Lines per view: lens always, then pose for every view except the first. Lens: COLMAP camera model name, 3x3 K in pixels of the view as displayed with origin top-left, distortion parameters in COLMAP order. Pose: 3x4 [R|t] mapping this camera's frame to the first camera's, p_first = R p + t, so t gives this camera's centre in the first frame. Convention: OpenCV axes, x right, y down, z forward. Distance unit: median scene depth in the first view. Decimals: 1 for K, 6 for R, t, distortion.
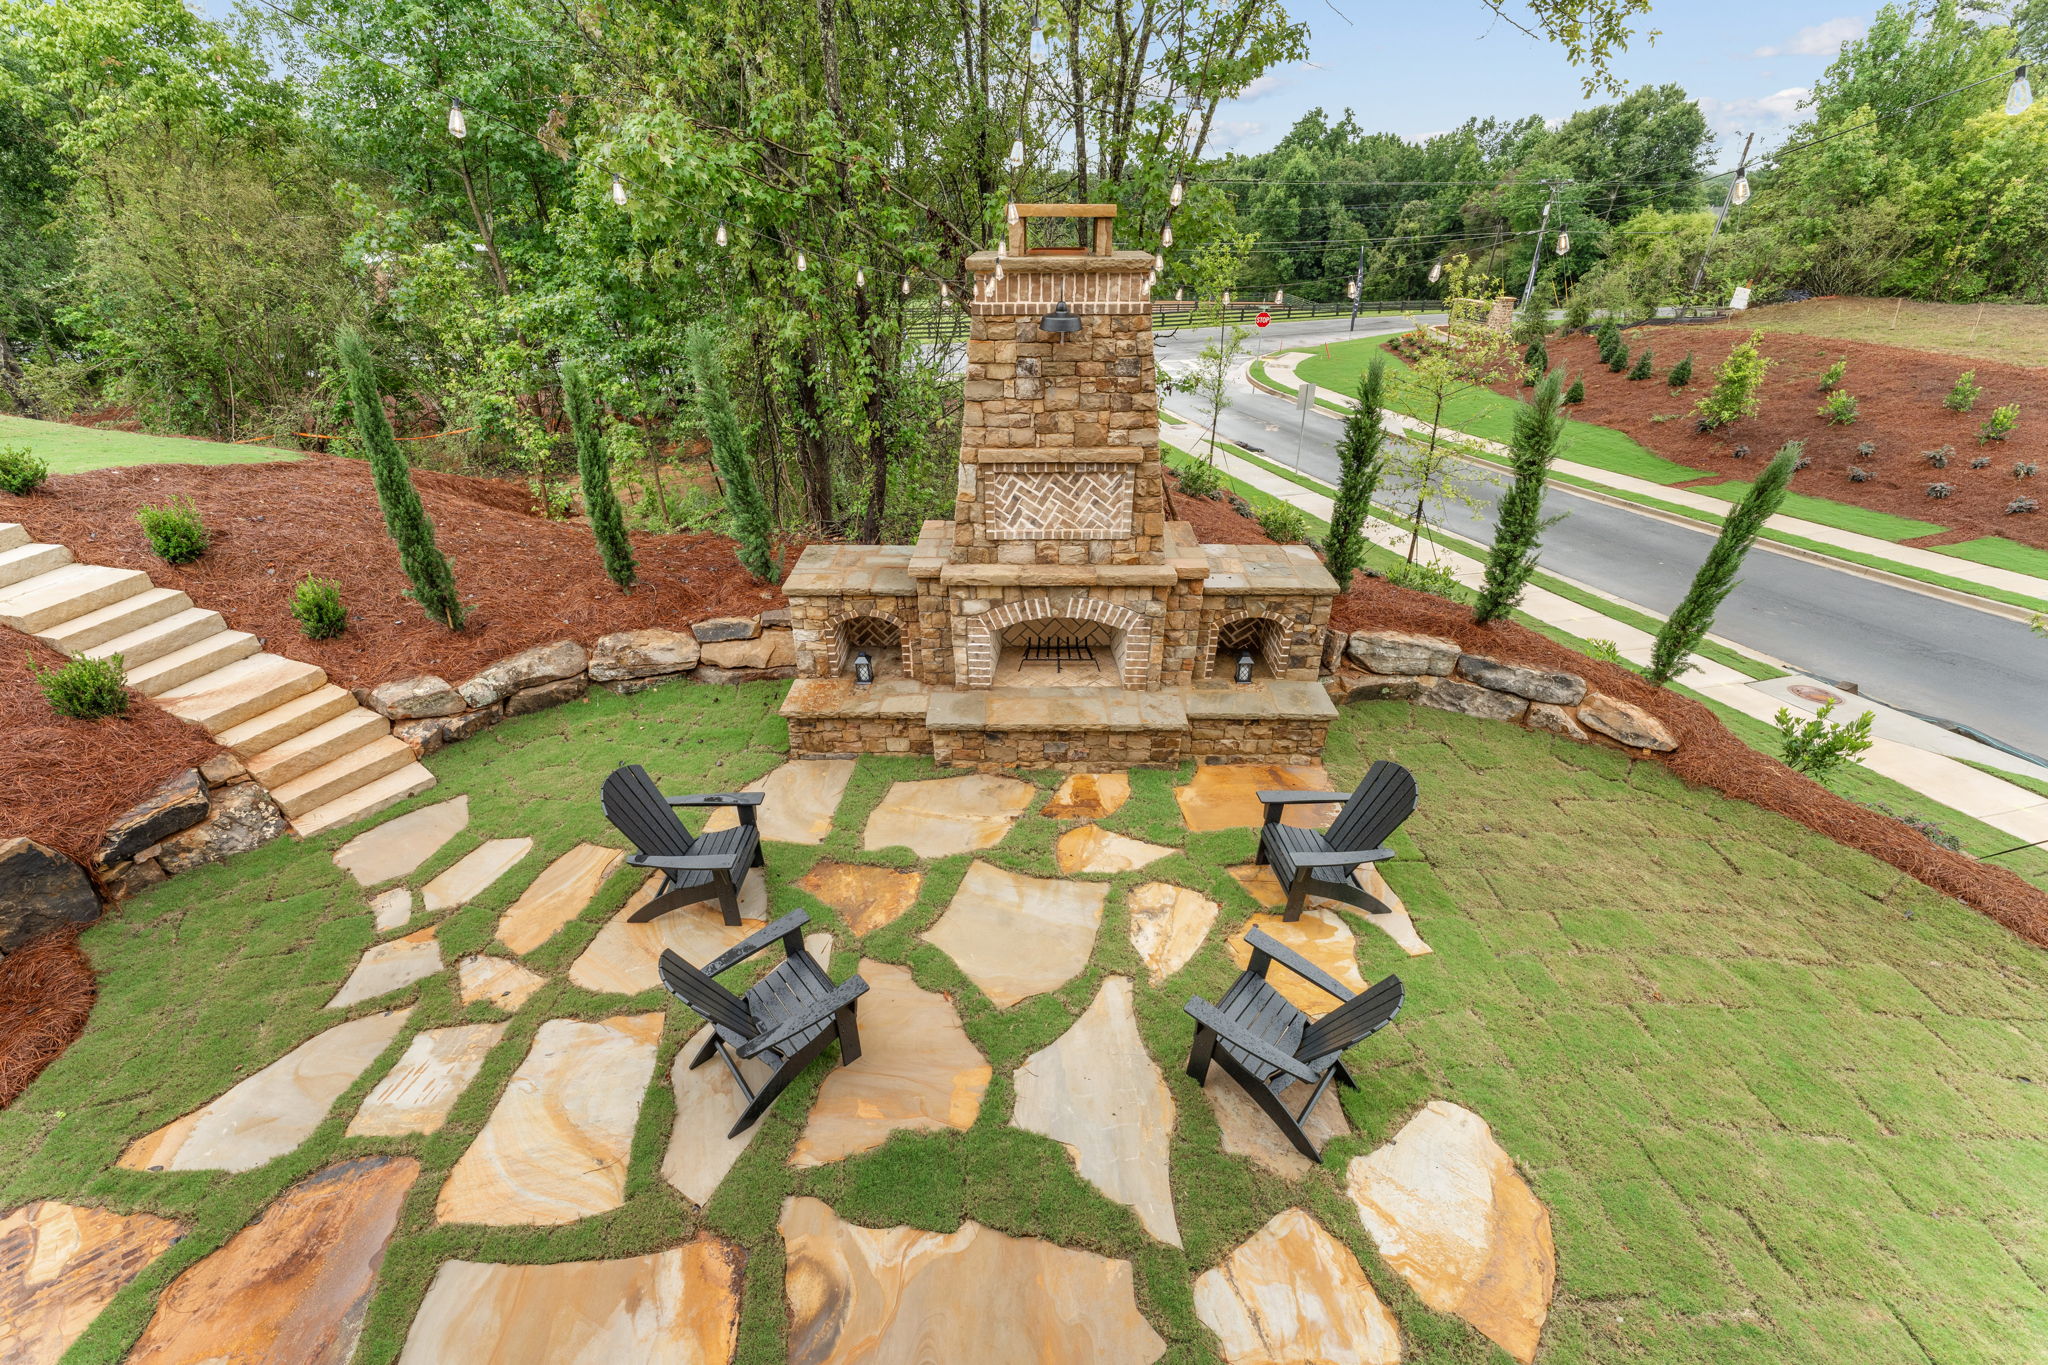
lens RADIAL K [[831.7, 0, 1022.9], [0, 831.7, 675.3], [0, 0, 1]] dist [-0.003647, 0.000634]
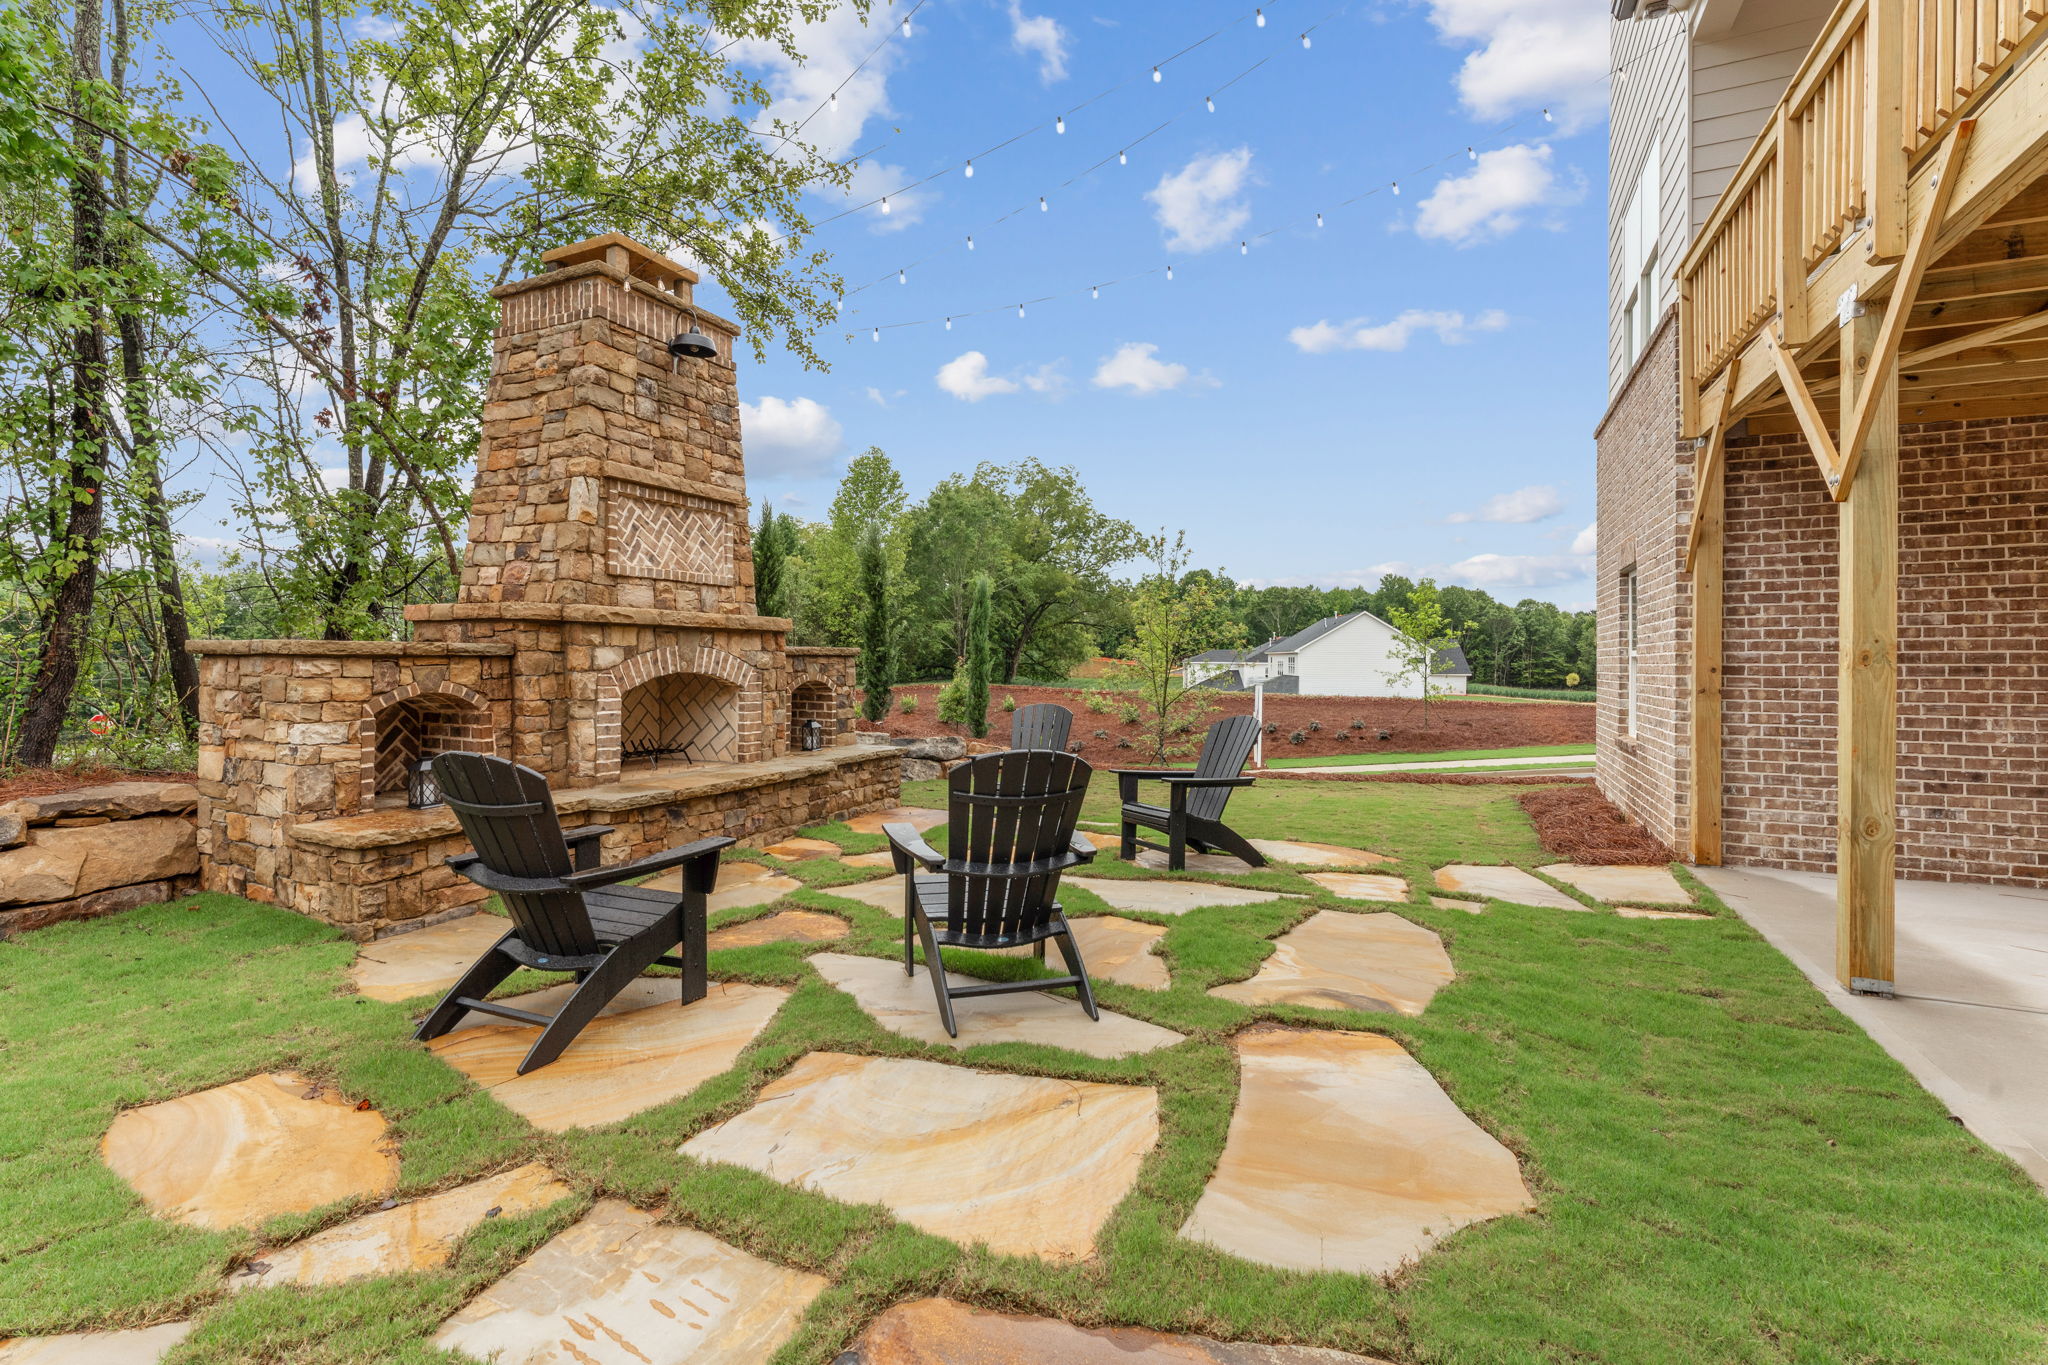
lens RADIAL K [[913.5, 0, 1024.3], [0, 913.5, 652.8], [0, 0, 1]] dist [-0.002606, -0.000619]
pose [[0.409892, 0.007208, 0.912105, -0.649055], [0.448549, 0.869112, -0.208442, 0.255150], [-0.794224, 0.494563, 0.353010, 0.378886]]
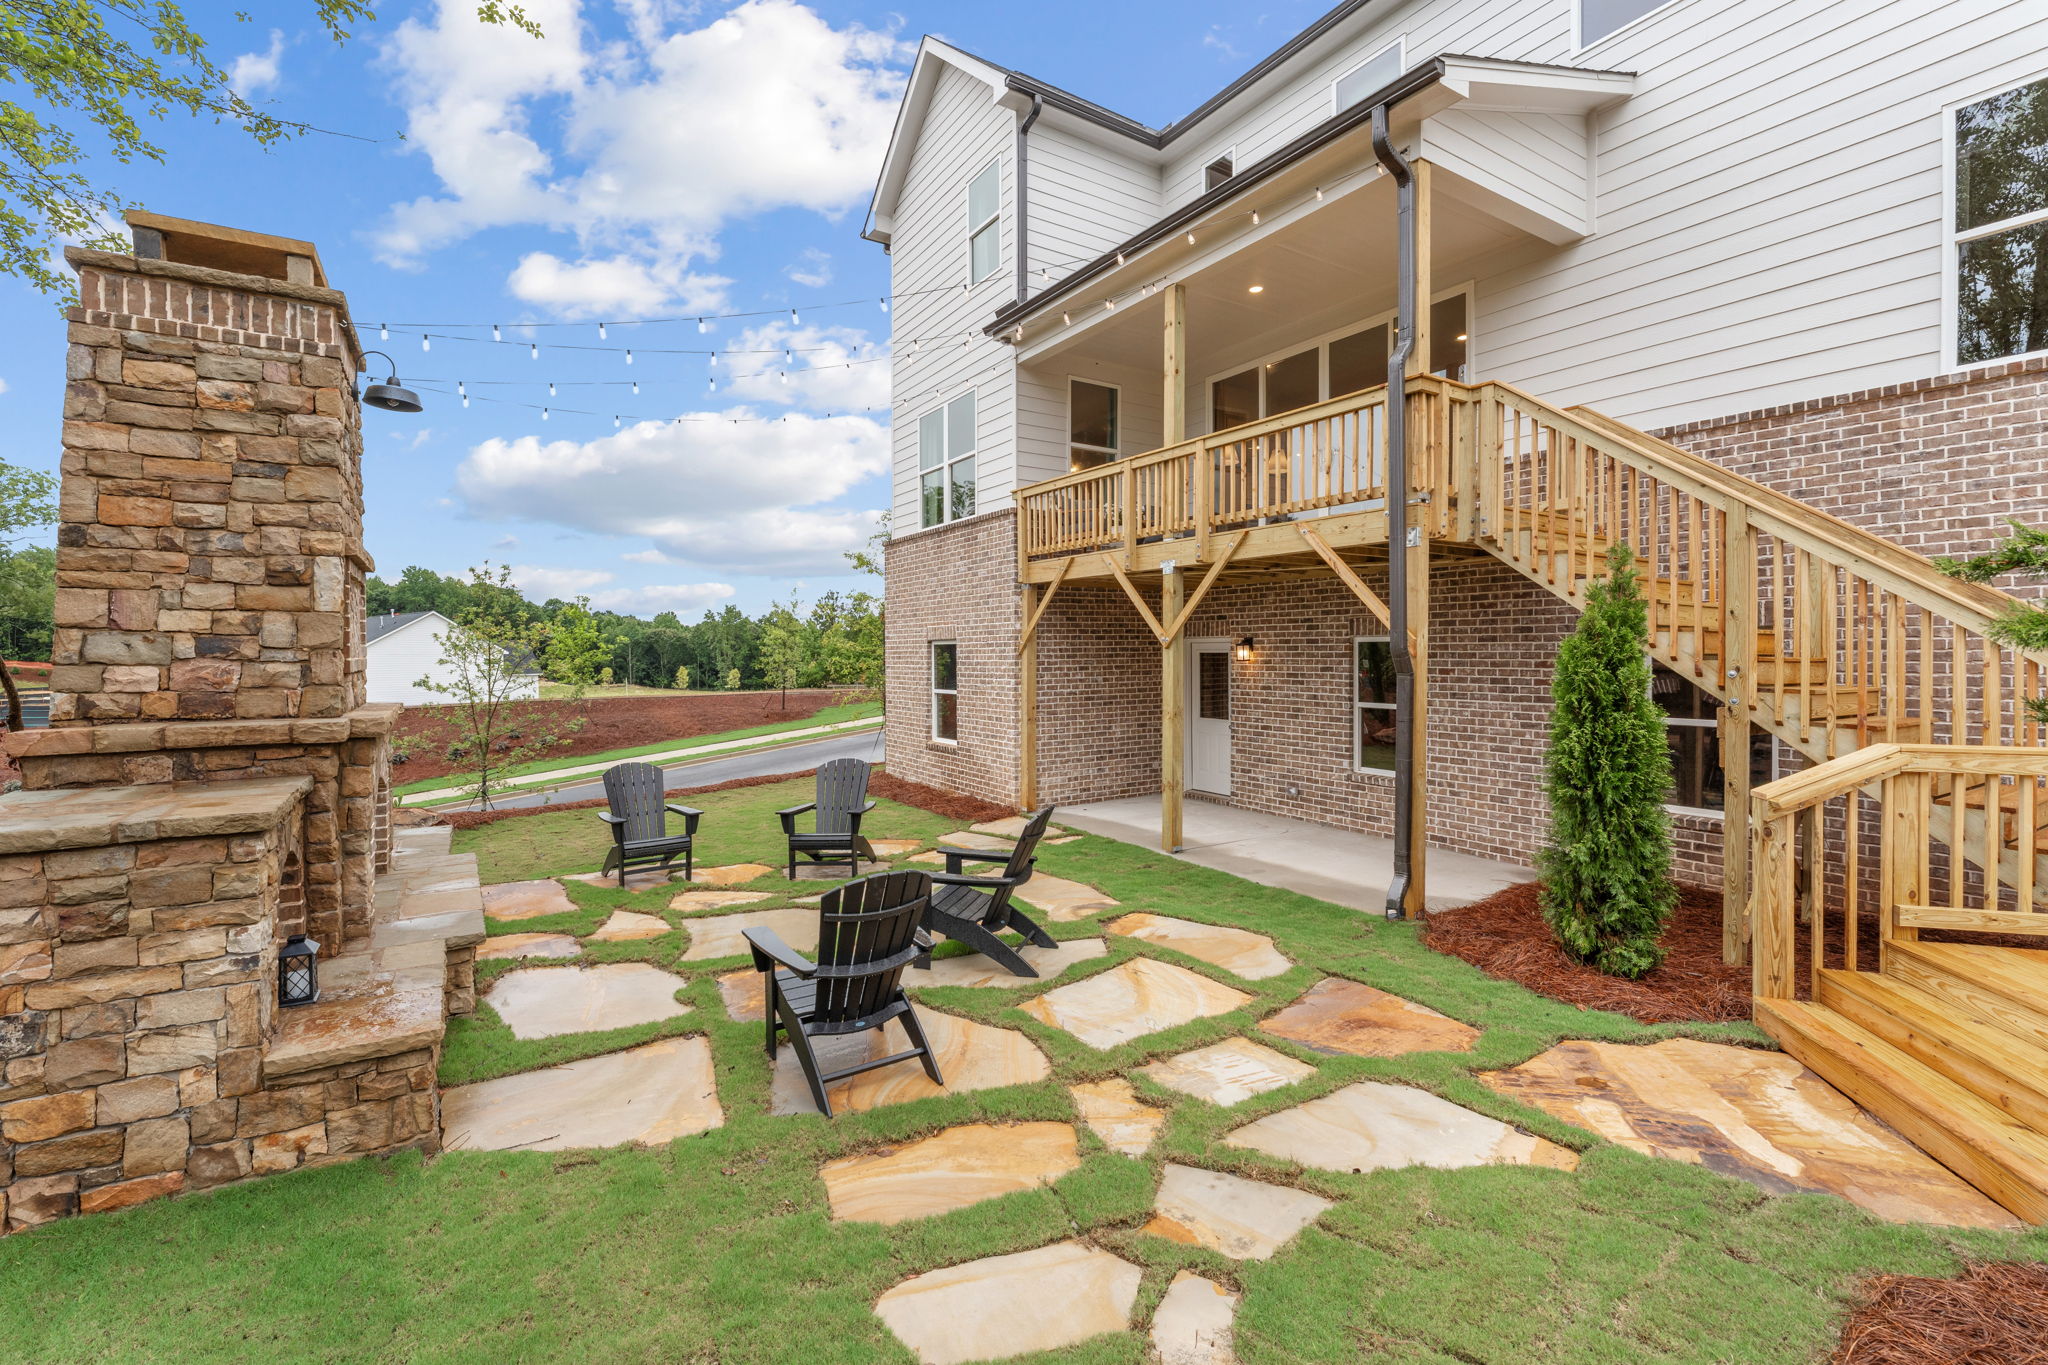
lens RADIAL K [[860.9, 0, 981.9], [0, 860.9, 658.3], [0, 0, 1]] dist [0.000251, 0.000029]
pose [[-0.526078, -0.004491, 0.850424, -0.848624], [0.425137, 0.864679, 0.267560, -0.134707], [-0.736546, 0.502305, -0.452979, 0.879622]]
